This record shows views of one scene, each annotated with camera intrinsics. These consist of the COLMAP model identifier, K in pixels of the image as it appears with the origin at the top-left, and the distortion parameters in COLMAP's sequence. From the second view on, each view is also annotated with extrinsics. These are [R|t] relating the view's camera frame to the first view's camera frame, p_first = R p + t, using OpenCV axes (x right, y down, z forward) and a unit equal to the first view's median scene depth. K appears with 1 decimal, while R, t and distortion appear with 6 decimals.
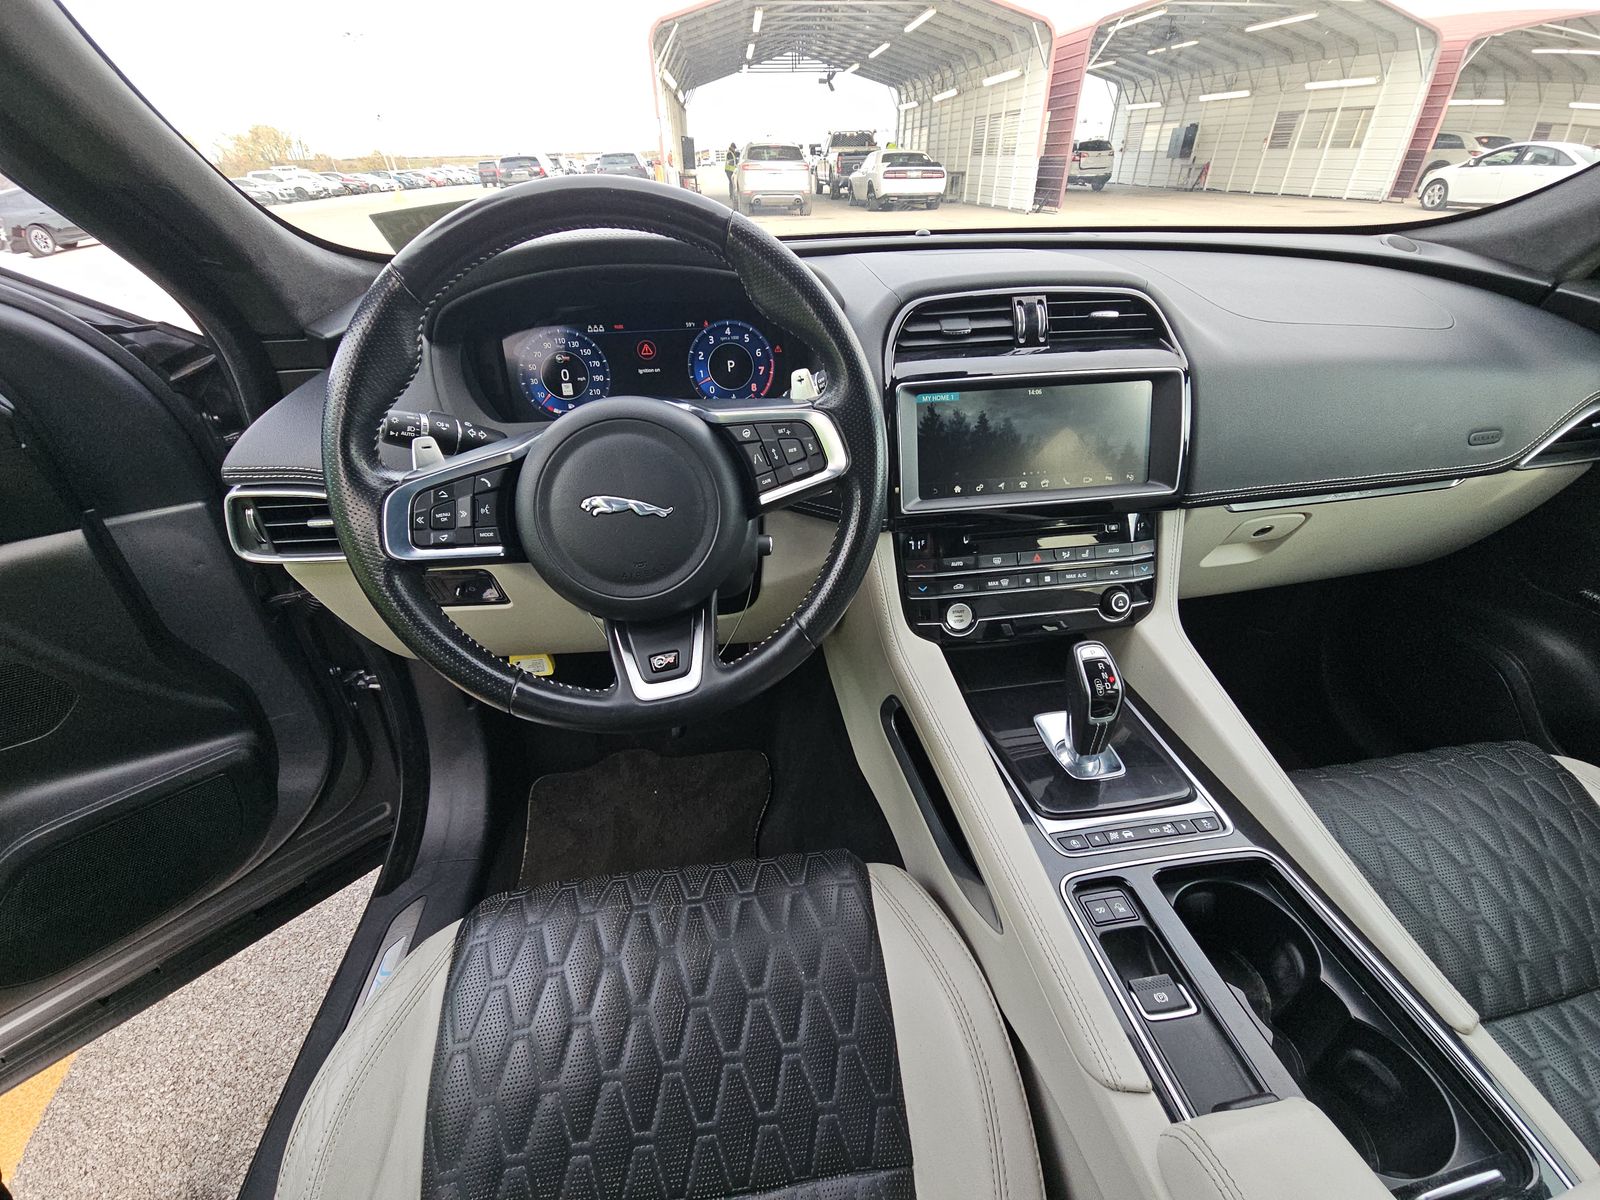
lens RADIAL K [[655.2, 0, 814.2], [0, 655.2, 593.7], [0, 0, 1]] dist [0.031696, -0.018099]
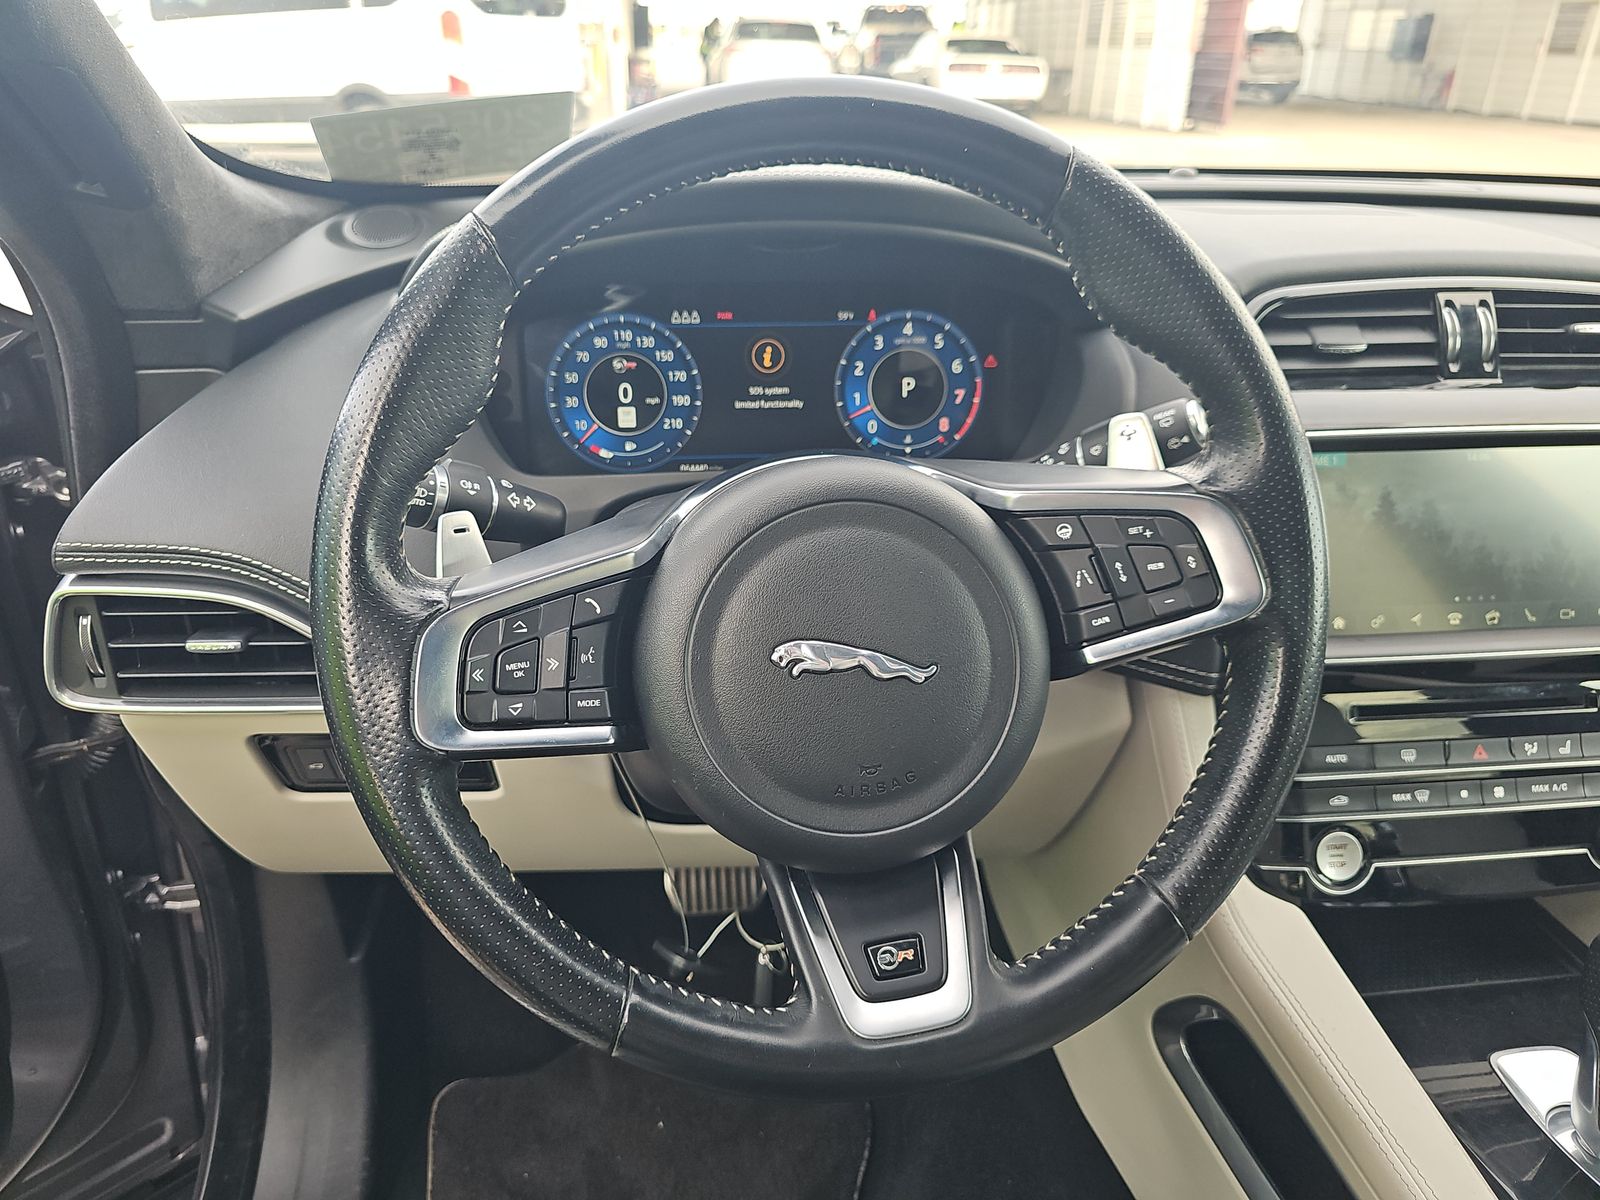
lens RADIAL K [[1082.5, 0, 787.5], [0, 1082.5, 601.1], [0, 0, 1]] dist [0.046264, -0.039582]
pose [[0.999157, 0.040525, -0.006492, -0.241063], [-0.040985, 0.993515, -0.106059, -0.061731], [0.002152, 0.106236, 0.994339, 0.086209]]
